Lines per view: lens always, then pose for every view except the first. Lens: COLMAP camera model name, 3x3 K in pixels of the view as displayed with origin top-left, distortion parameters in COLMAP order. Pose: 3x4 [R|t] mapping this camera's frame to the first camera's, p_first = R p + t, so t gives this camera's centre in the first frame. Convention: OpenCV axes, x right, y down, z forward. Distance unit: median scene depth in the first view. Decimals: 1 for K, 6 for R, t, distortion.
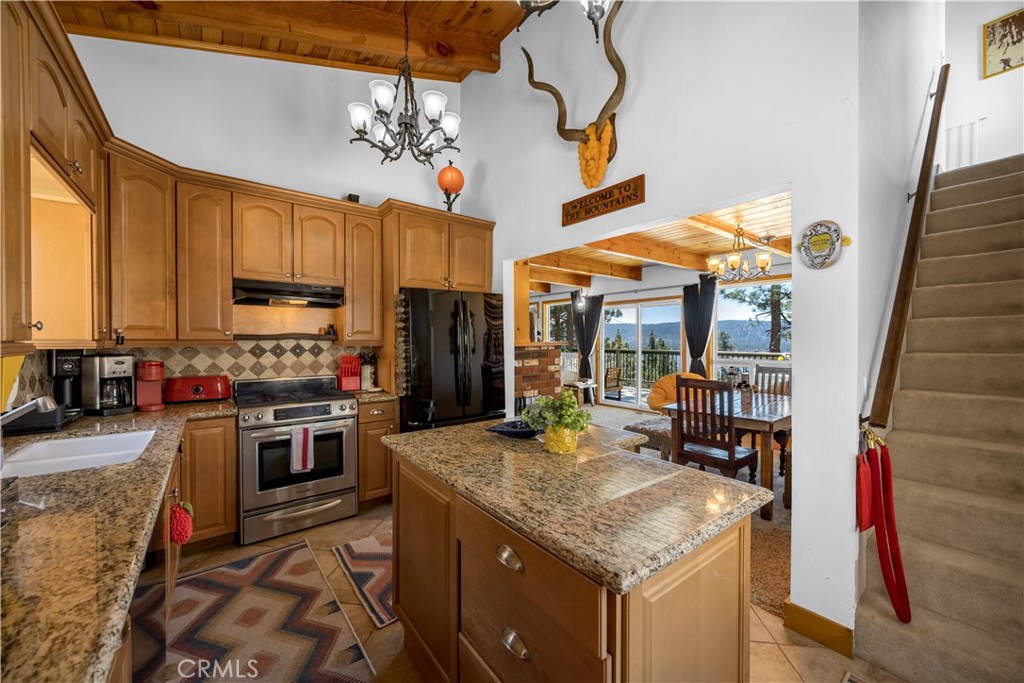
lens RADIAL K [[429.3, 0, 511.9], [0, 429.3, 344.7], [0, 0, 1]] dist [0.012624, -0.000045]
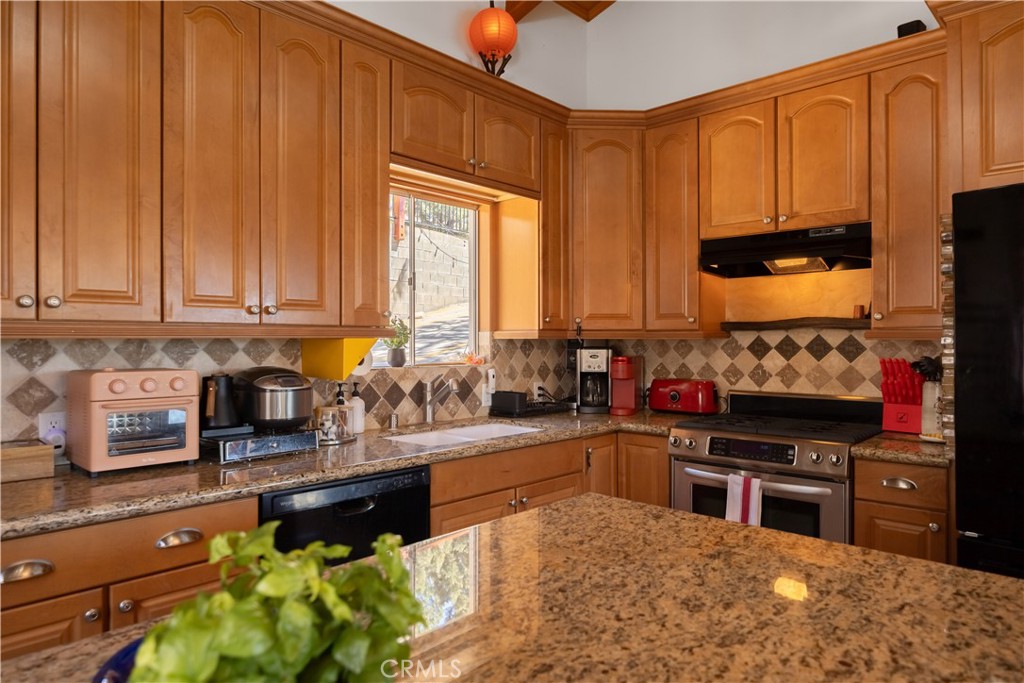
lens RADIAL K [[673.4, 0, 512.0], [0, 673.4, 341.5], [0, 0, 1]] dist [-0.007006, -0.002668]
pose [[0.097974, -0.005106, -0.995176, 0.378831], [-0.016370, 0.999843, -0.006742, 0.019206], [0.995054, 0.016951, 0.097875, 0.564670]]
